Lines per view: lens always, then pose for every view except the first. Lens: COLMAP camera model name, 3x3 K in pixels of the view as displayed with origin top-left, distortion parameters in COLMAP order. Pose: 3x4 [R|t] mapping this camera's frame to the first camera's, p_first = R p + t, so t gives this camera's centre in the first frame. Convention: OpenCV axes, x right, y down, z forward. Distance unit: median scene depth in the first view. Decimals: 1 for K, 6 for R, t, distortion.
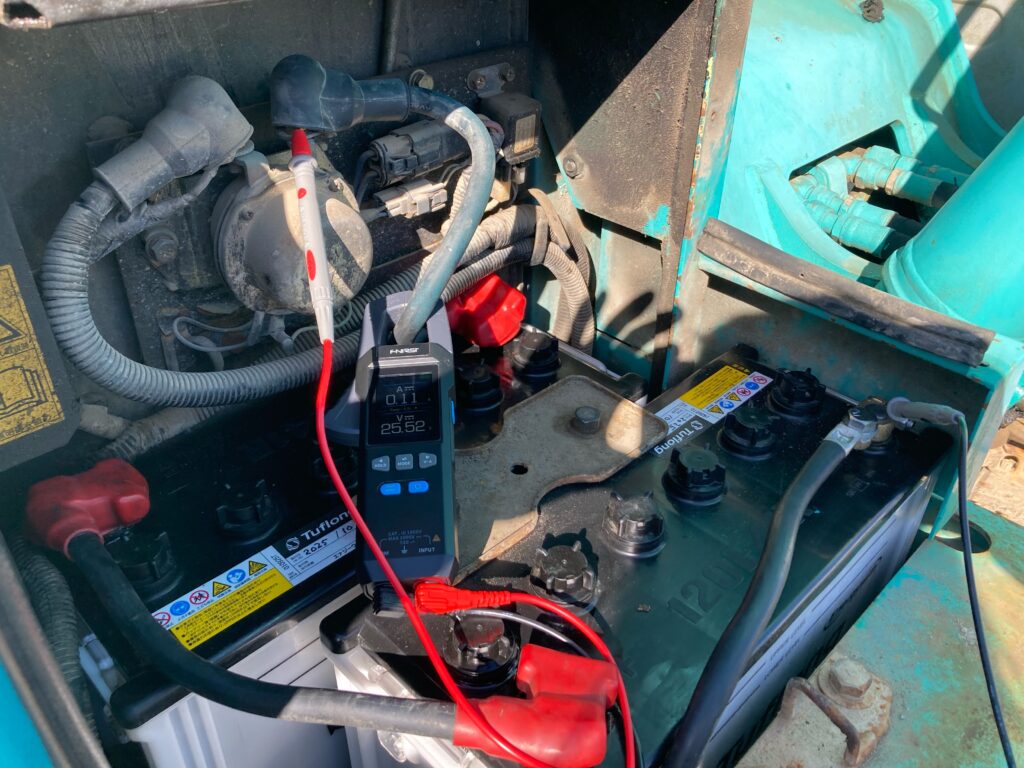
lens RADIAL K [[836.9, 0, 512.0], [0, 836.9, 384.0], [0, 0, 1]] dist [0.052934, -0.003946]
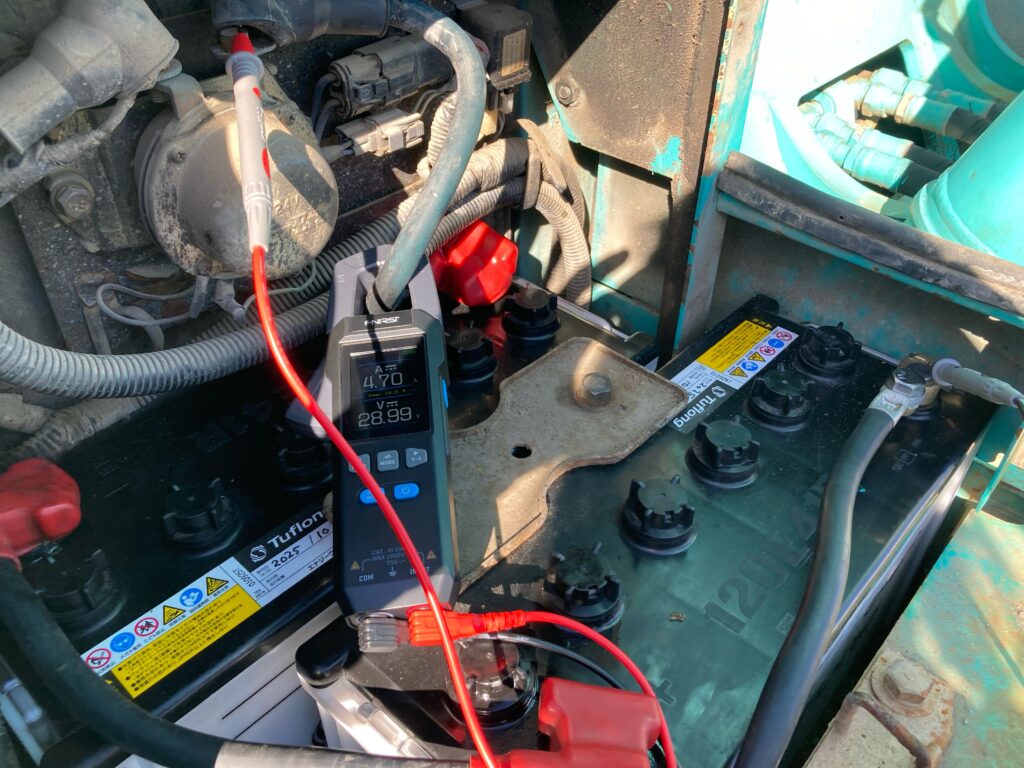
lens RADIAL K [[830.7, 0, 527.1], [0, 830.7, 385.3], [0, 0, 1]] dist [0.002813, 0.057745]
pose [[0.997999, -0.029953, 0.055694, -0.031862], [0.025500, 0.996548, 0.079010, -0.034684], [-0.057868, -0.077432, 0.995317, 0.160655]]
